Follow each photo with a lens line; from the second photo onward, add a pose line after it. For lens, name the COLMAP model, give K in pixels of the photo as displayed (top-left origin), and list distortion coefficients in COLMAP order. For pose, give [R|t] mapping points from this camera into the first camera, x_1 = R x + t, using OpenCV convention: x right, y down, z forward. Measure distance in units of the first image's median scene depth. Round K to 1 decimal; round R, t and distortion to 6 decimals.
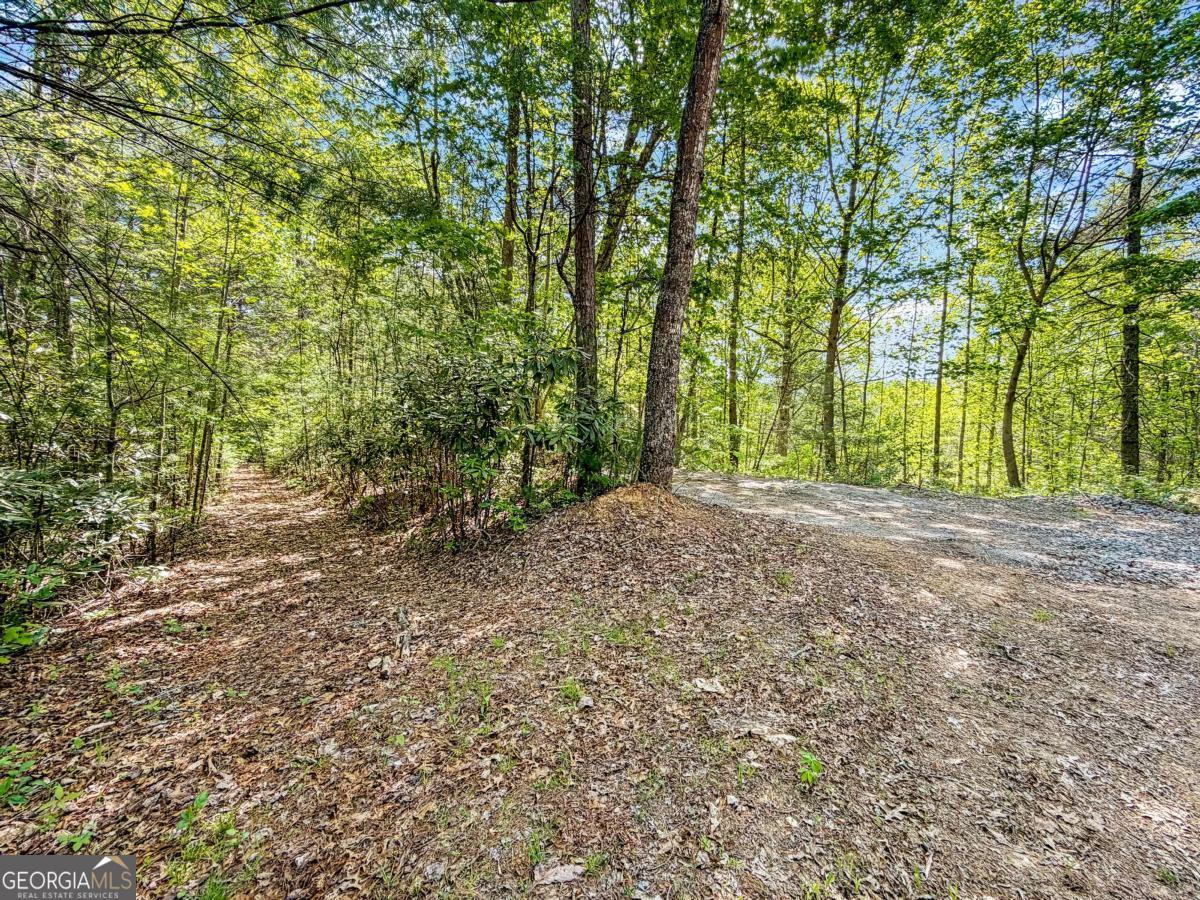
lens RADIAL K [[483.1, 0, 594.3], [0, 483.1, 450.2], [0, 0, 1]] dist [-0.004445, 0.000729]
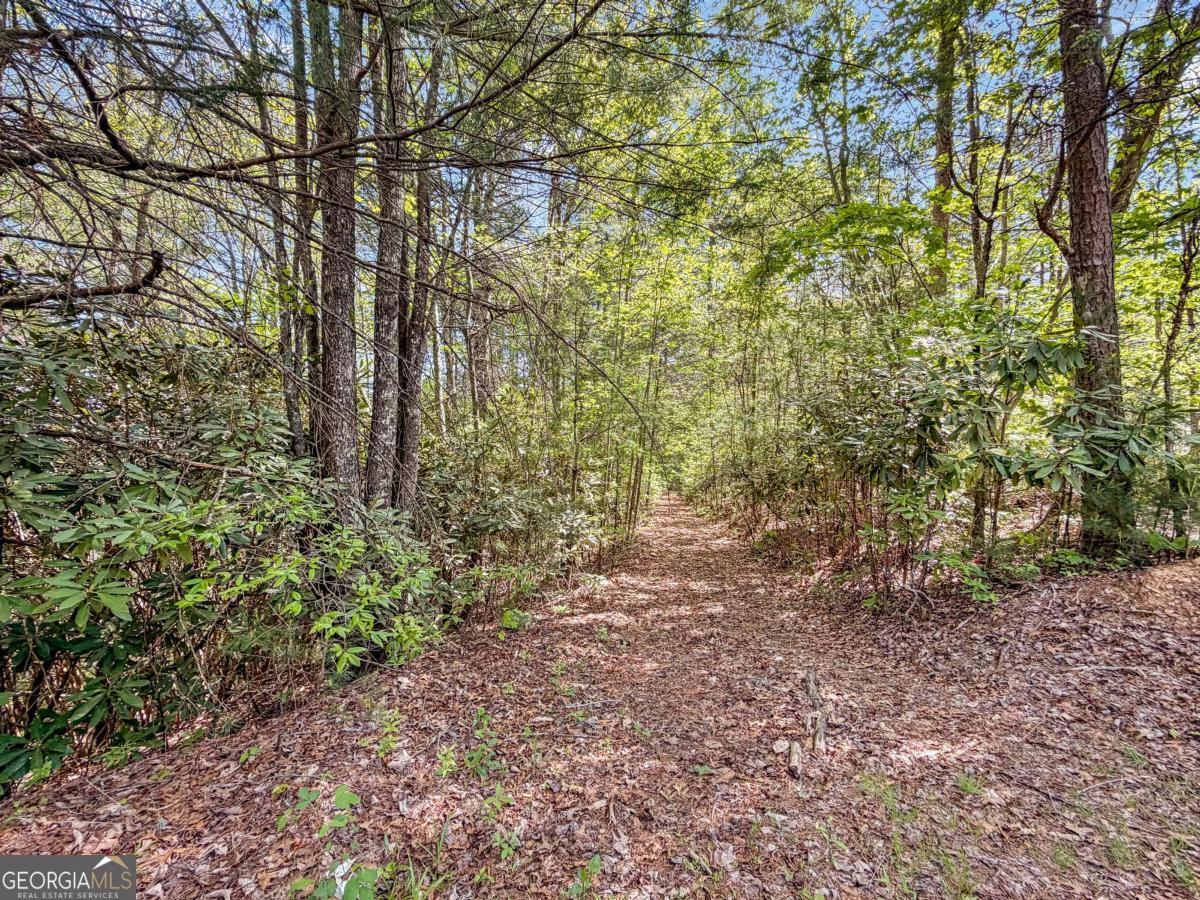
lens RADIAL K [[483.1, 0, 596.9], [0, 483.1, 453.9], [0, 0, 1]] dist [-0.004445, 0.000729]
pose [[0.710860, -0.020799, -0.703026, -0.065250], [-0.022103, 0.998408, -0.051888, 0.004018], [0.702986, 0.052424, 0.709269, 0.125713]]
